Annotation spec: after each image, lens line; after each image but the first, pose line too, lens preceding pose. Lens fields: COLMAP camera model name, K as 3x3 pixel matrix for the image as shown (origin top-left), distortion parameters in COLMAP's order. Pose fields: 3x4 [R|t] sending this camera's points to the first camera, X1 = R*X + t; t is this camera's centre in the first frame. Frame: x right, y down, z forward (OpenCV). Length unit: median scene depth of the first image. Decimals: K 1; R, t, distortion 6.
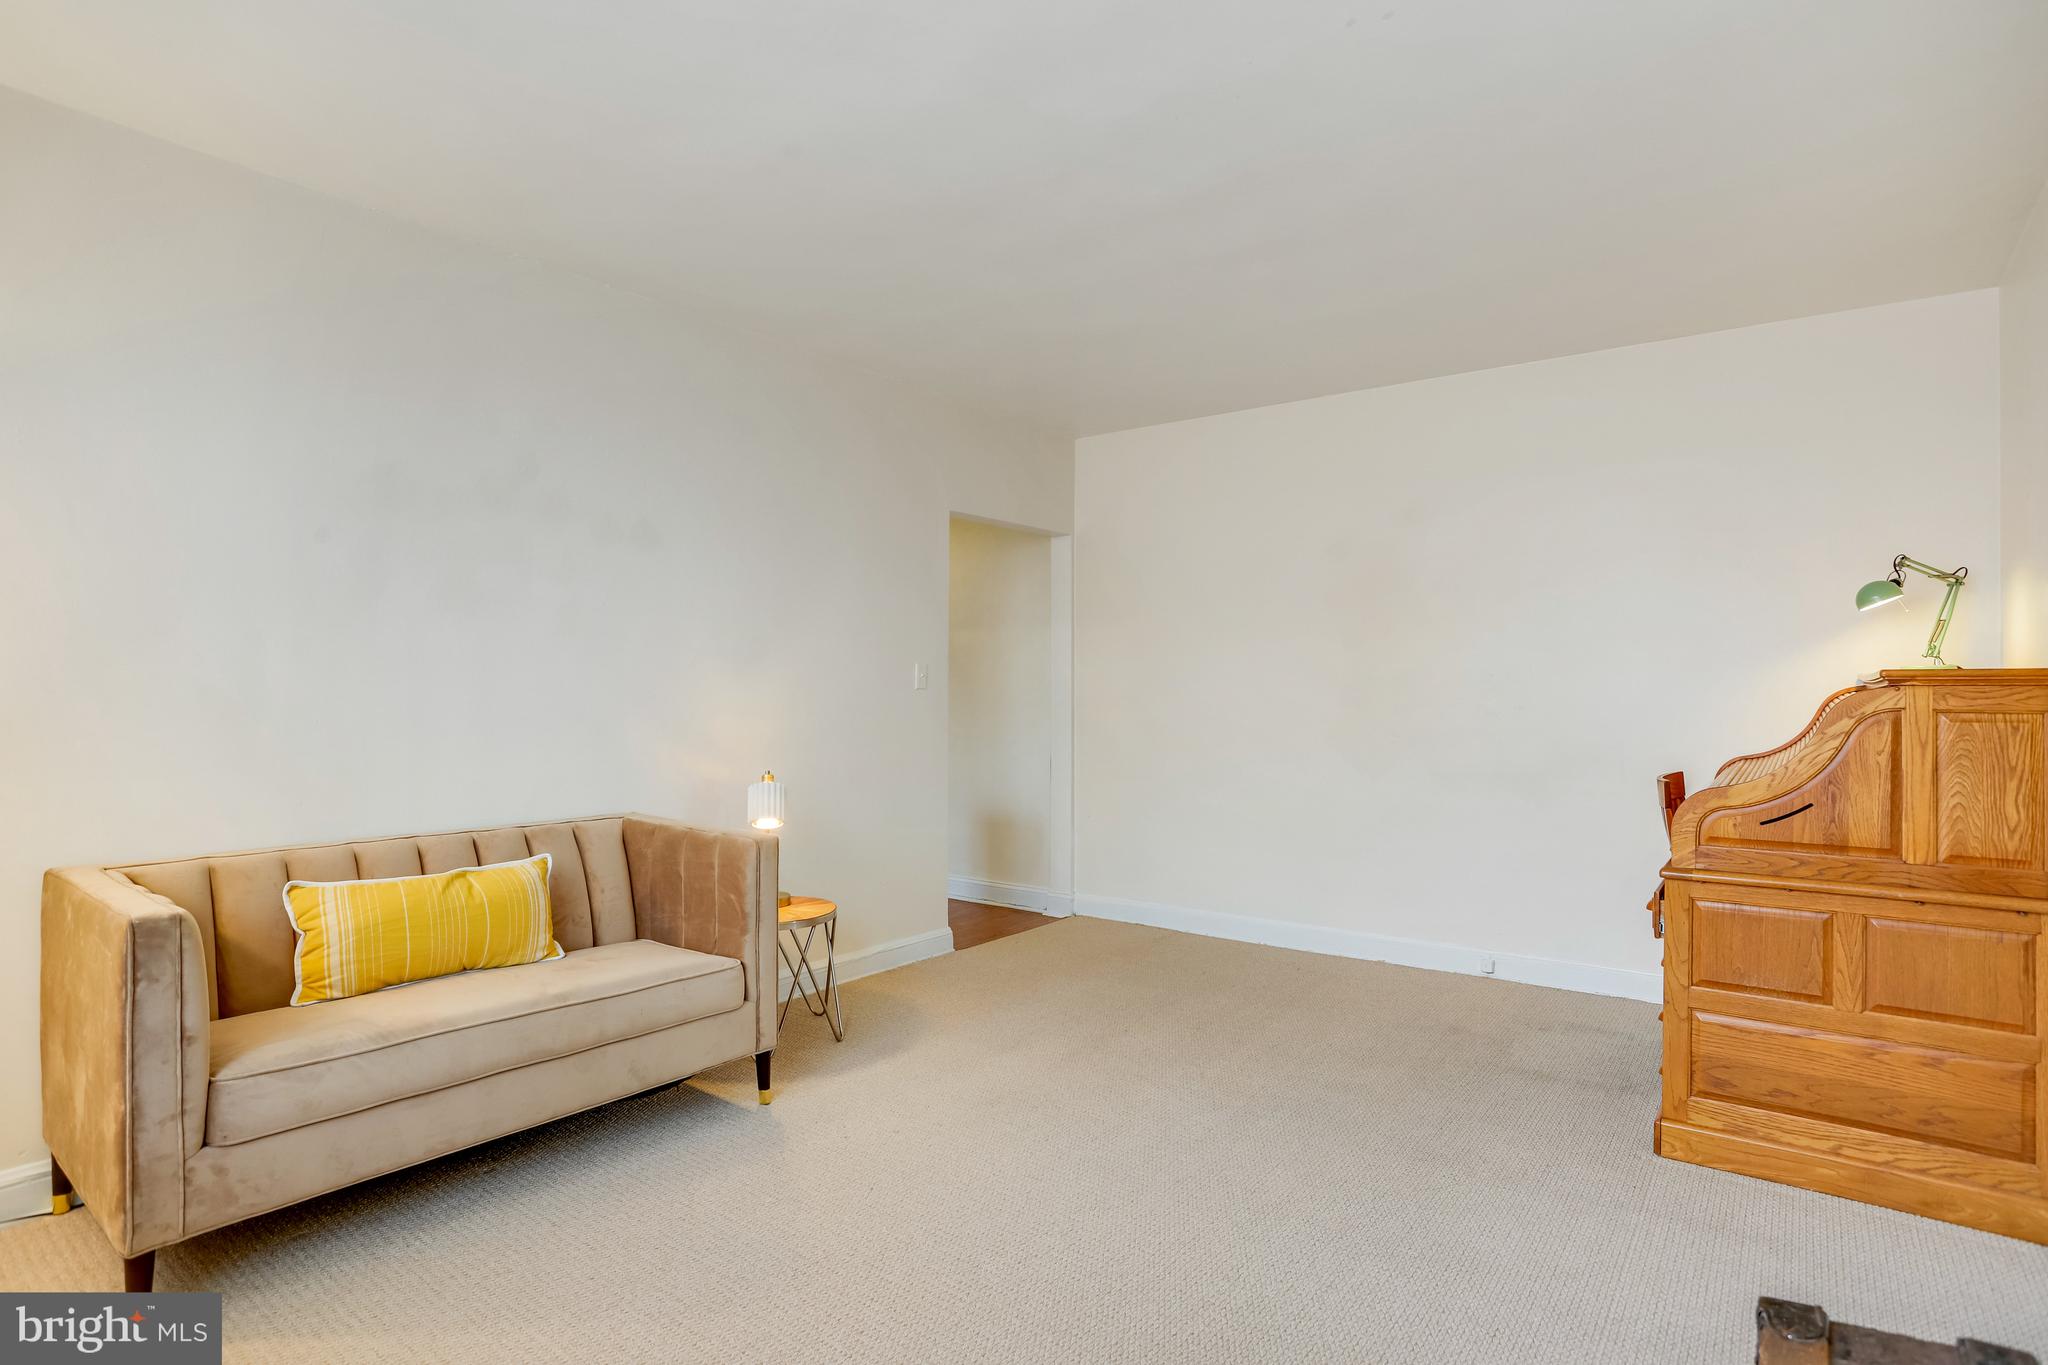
lens RADIAL K [[1094.4, 0, 1022.5], [0, 1094.4, 685.3], [0, 0, 1]] dist [0.002781, 0.001988]
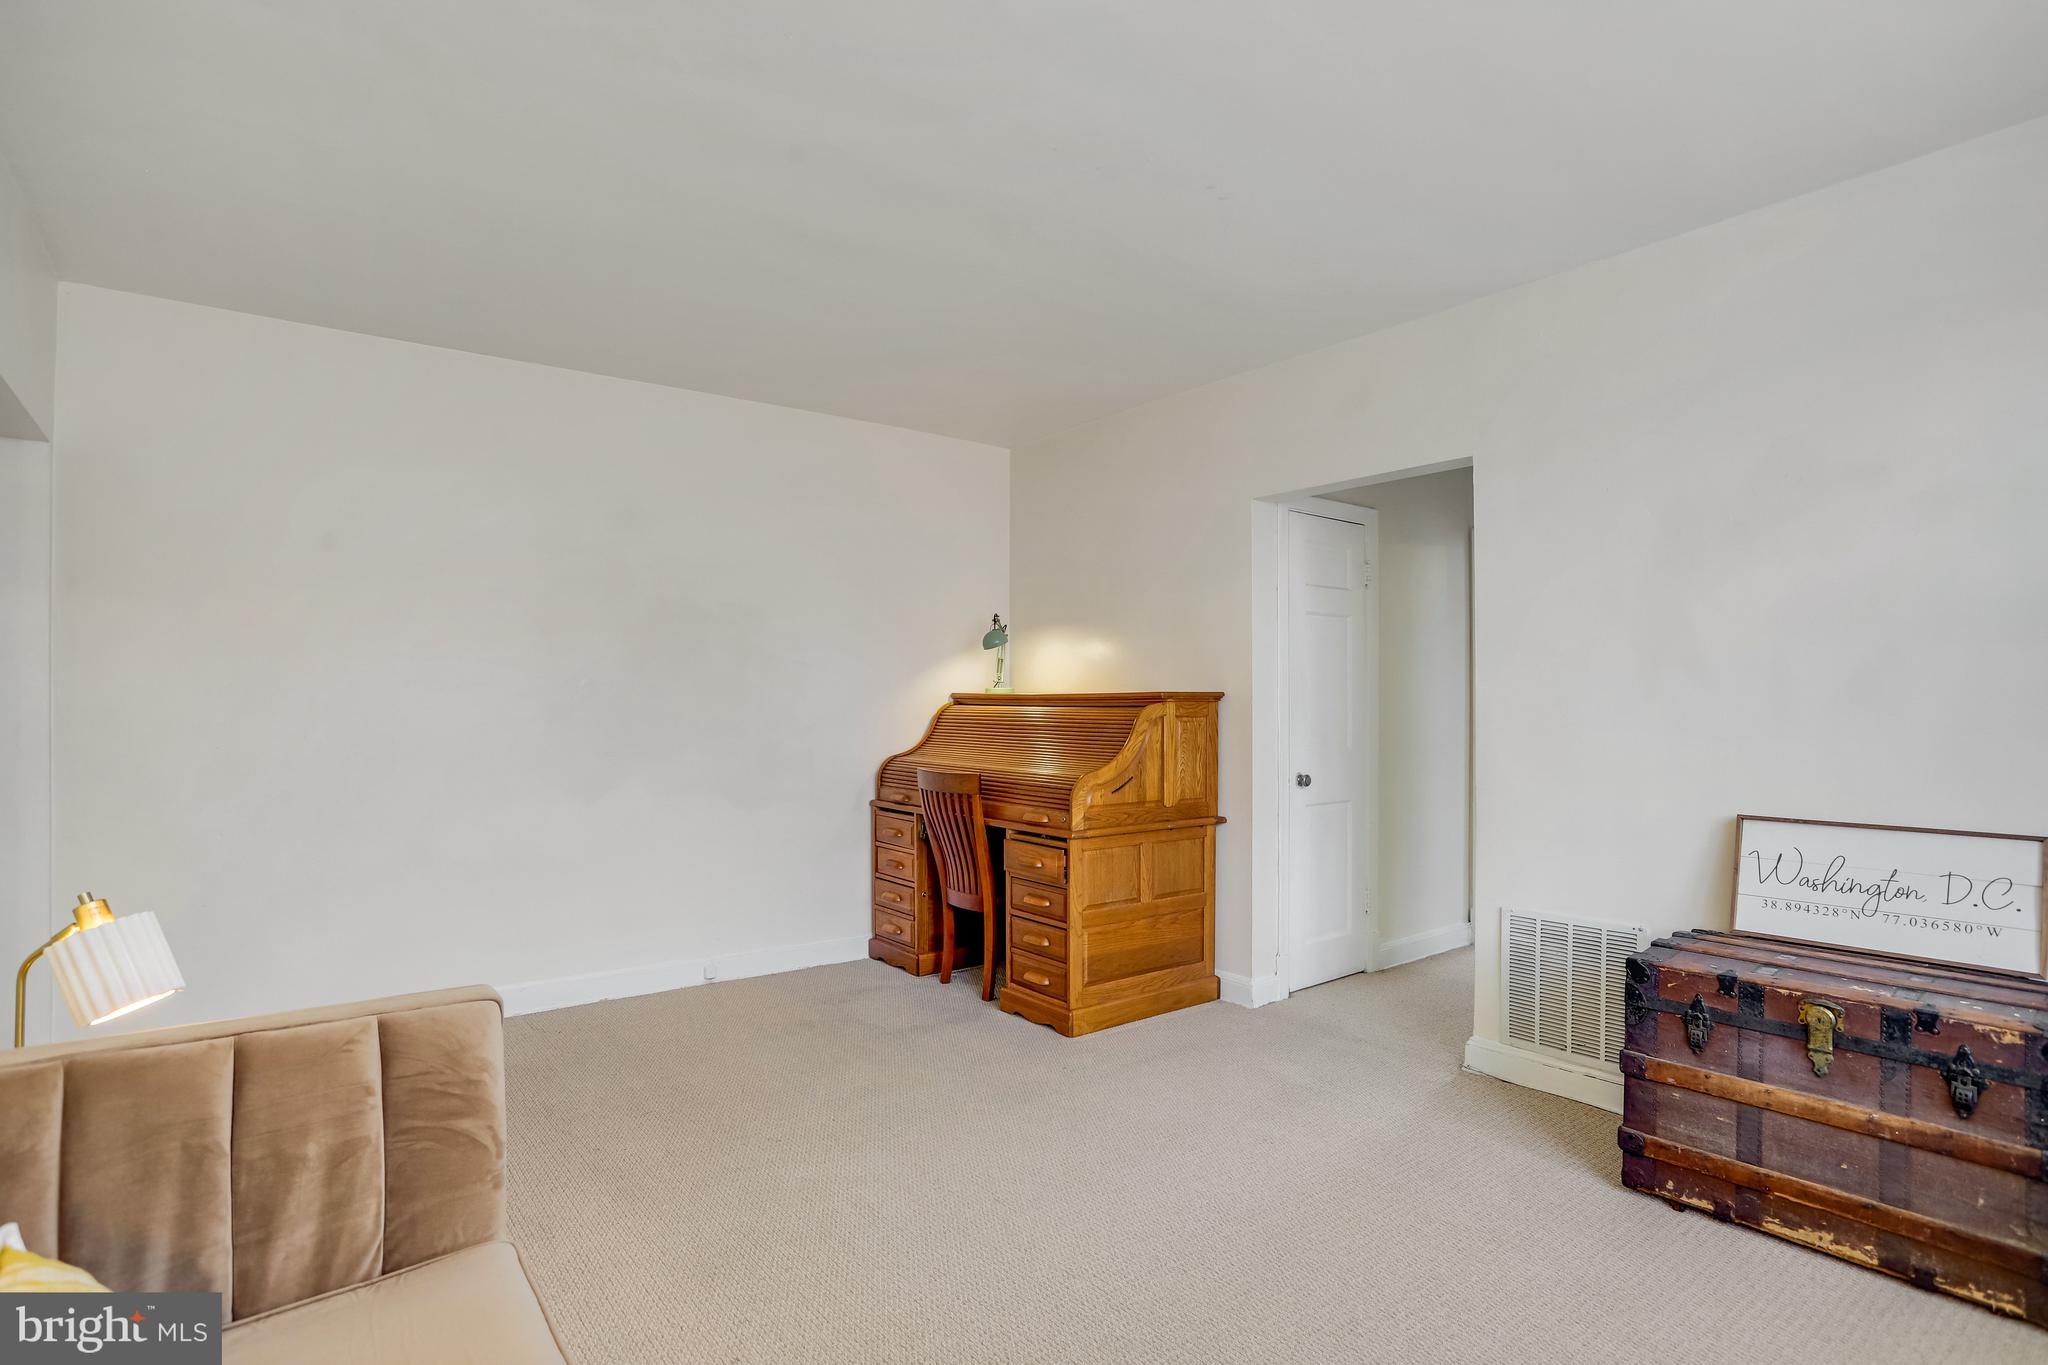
lens RADIAL K [[1094.4, 0, 1026.6], [0, 1094.4, 693.5], [0, 0, 1]] dist [0.002781, 0.001988]
pose [[0.244148, 0.006658, 0.969715, -0.865818], [-0.002271, 0.999978, -0.006294, -0.002458], [-0.969735, -0.000665, 0.244157, 0.777294]]
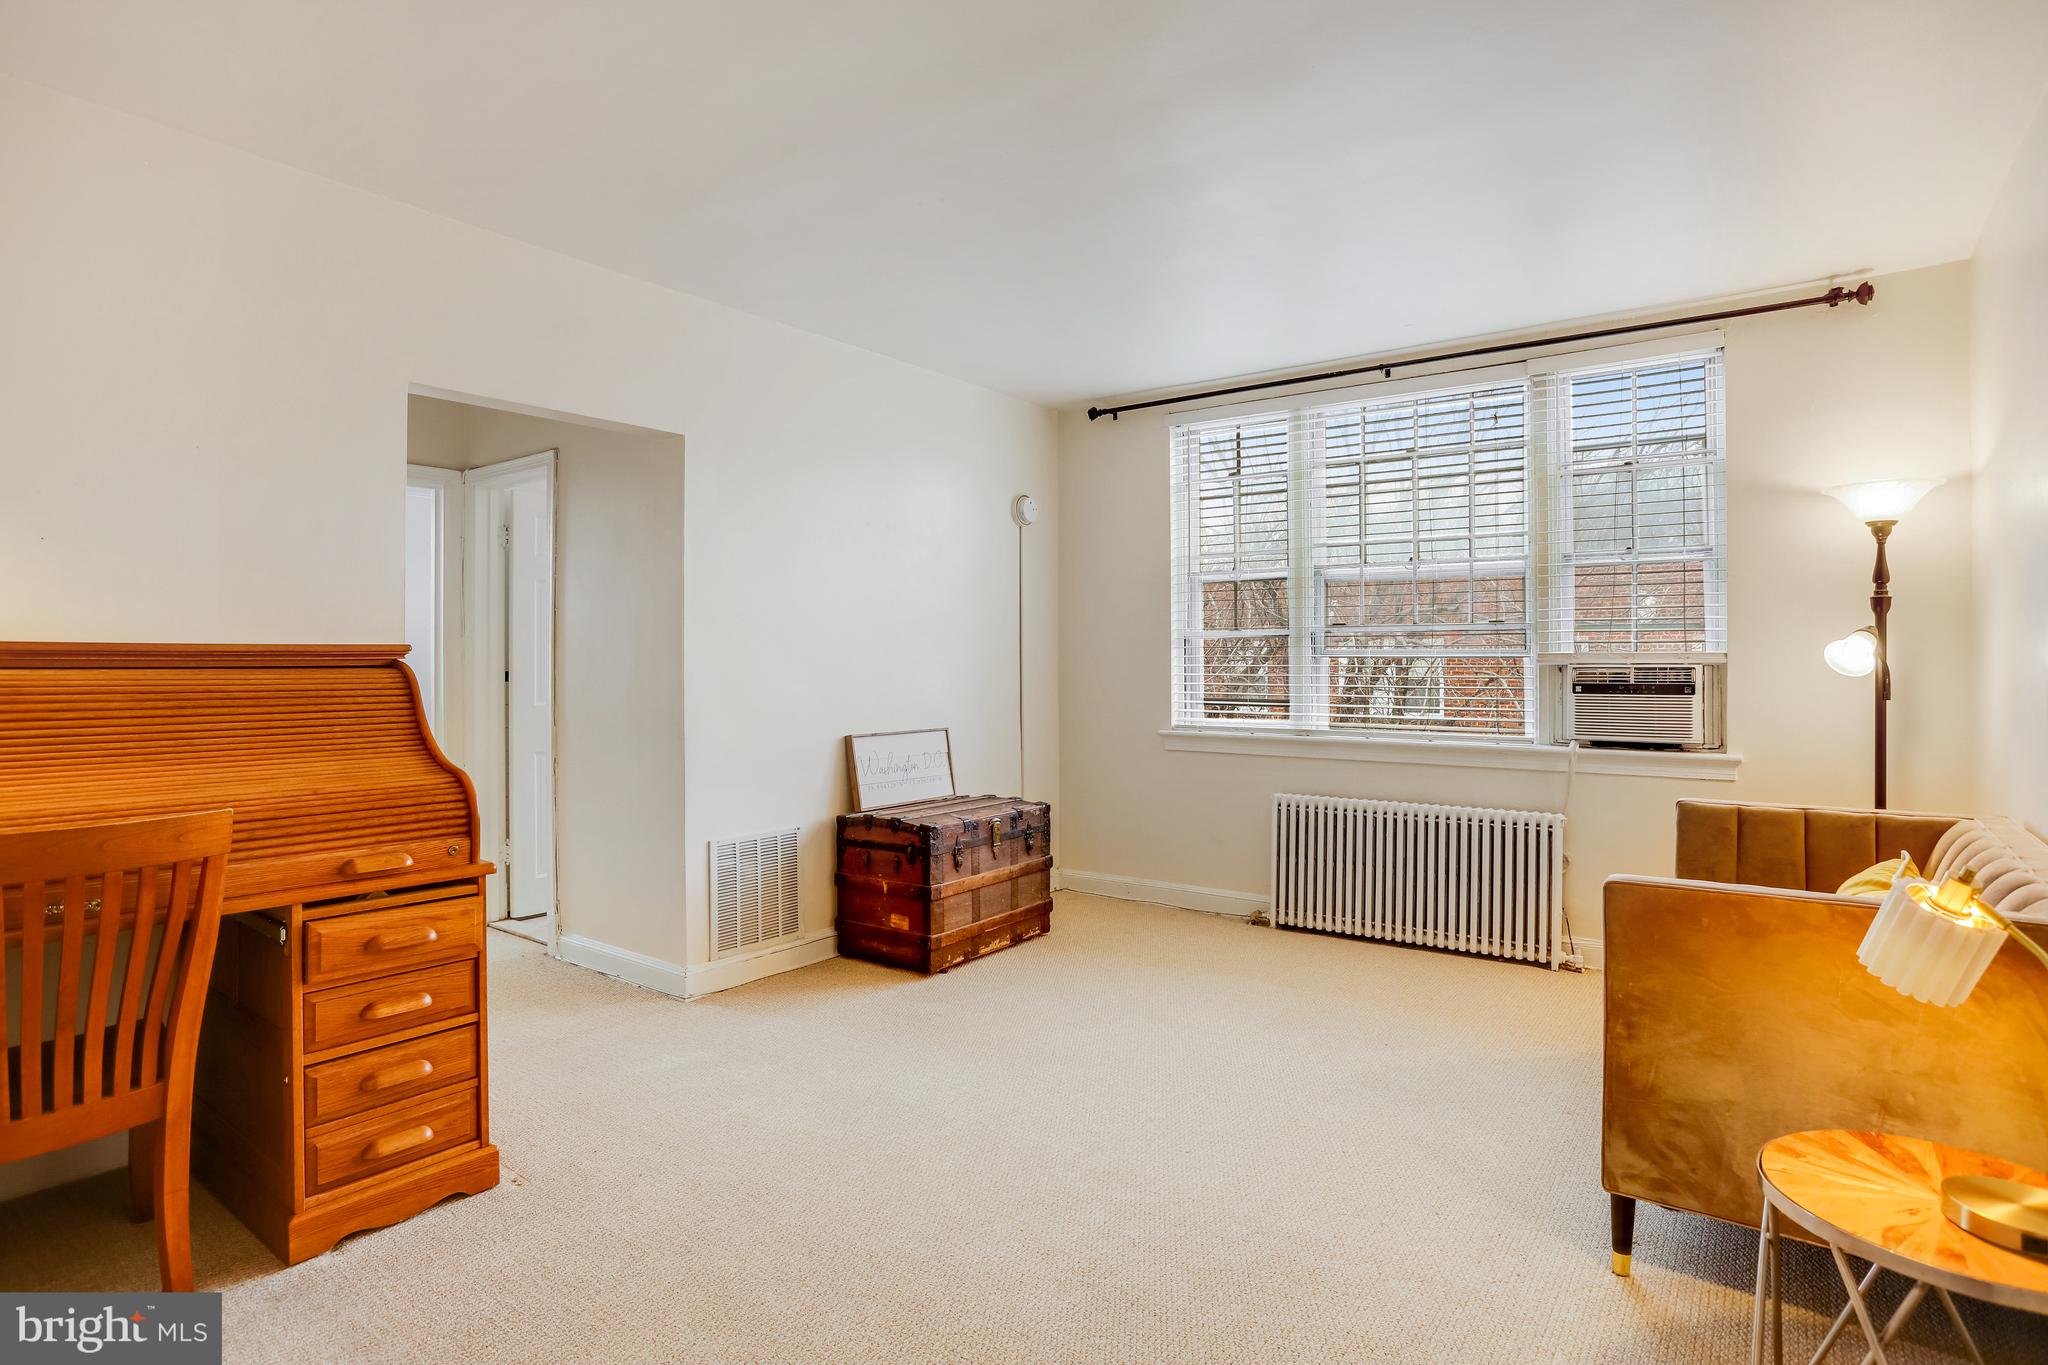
lens RADIAL K [[1094.4, 0, 1027.3], [0, 1094.4, 679.9], [0, 0, 1]] dist [0.002781, 0.001988]
pose [[-0.998705, -0.000168, -0.050877, 0.246906], [-0.000484, 0.999981, 0.006188, 0.016744], [0.050875, 0.006204, -0.998686, 2.112381]]
